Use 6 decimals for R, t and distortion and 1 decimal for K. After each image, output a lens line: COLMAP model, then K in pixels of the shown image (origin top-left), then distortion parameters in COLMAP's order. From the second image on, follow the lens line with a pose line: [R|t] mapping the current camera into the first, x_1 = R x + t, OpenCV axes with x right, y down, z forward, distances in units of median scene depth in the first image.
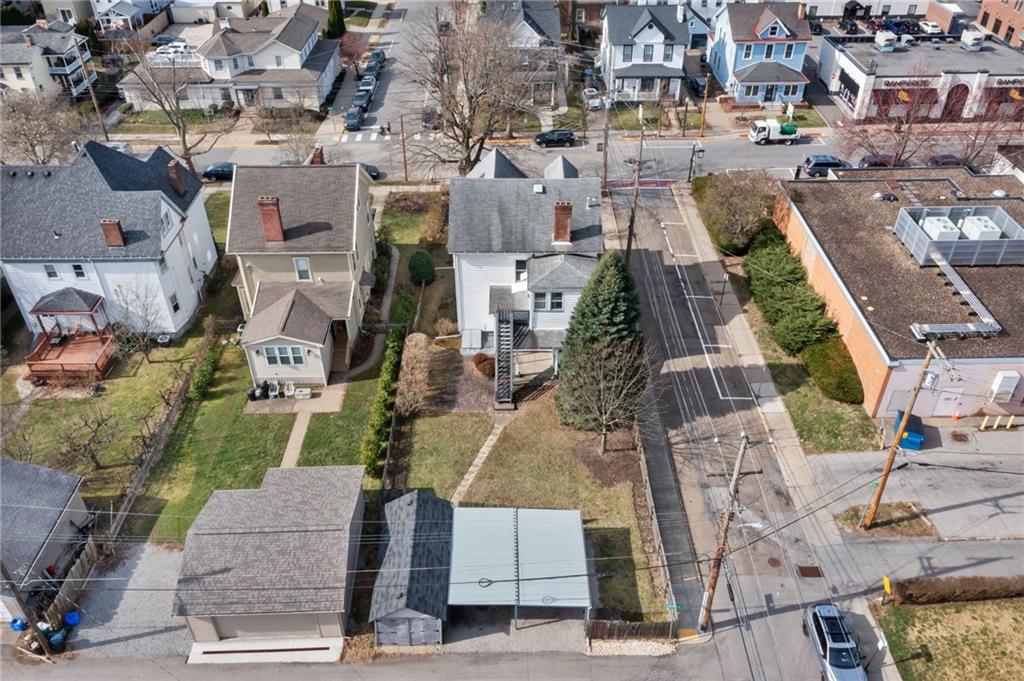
lens RADIAL K [[811.6, 0, 512.0], [0, 811.6, 340.5], [0, 0, 1]] dist [0.000635, 0.003014]
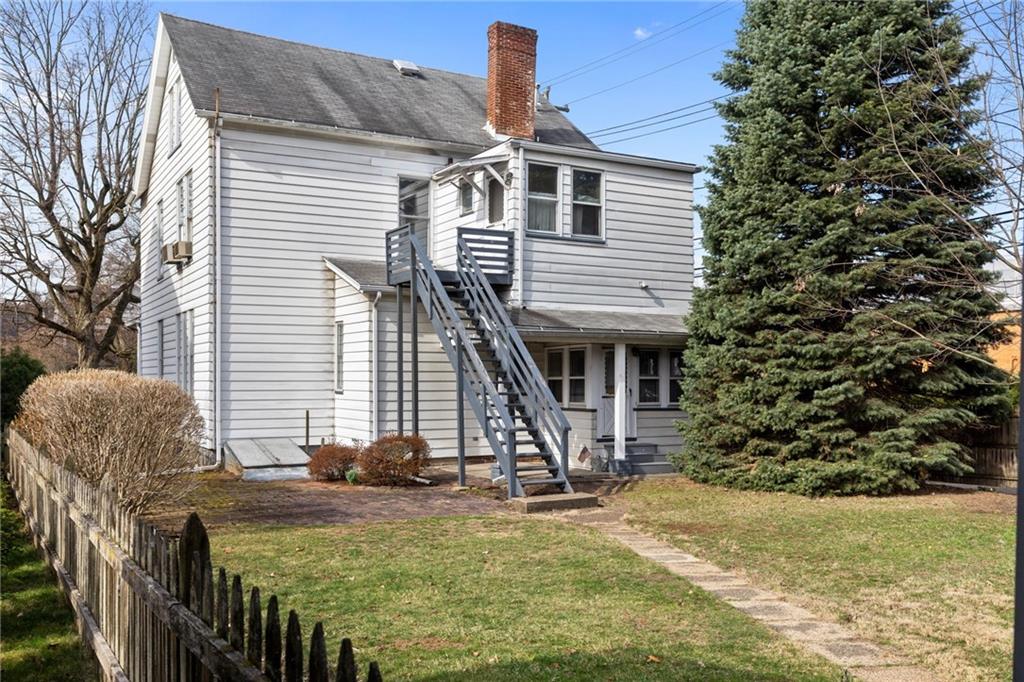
lens RADIAL K [[922.9, 0, 509.6], [0, 922.9, 387.7], [0, 0, 1]] dist [0.007252, -0.002804]
pose [[0.867908, 0.006429, 0.496684, -0.131171], [0.291664, 0.802797, -0.520047, 0.164476], [-0.402080, 0.596218, 0.694878, 0.706479]]
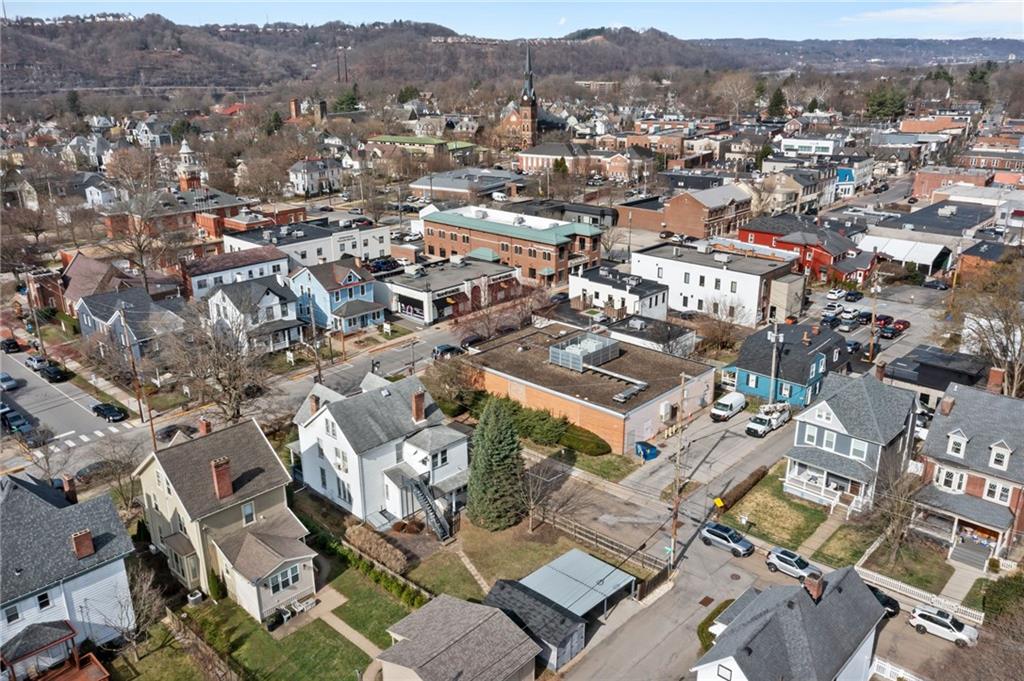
lens RADIAL K [[819.8, 0, 512.0], [0, 819.8, 340.5], [0, 0, 1]] dist [0.008954, 0.005395]
pose [[0.691857, -0.234943, 0.682741, -0.686339], [0.433084, 0.891630, -0.132041, 0.008667], [-0.577730, 0.387037, 0.718631, -0.141134]]
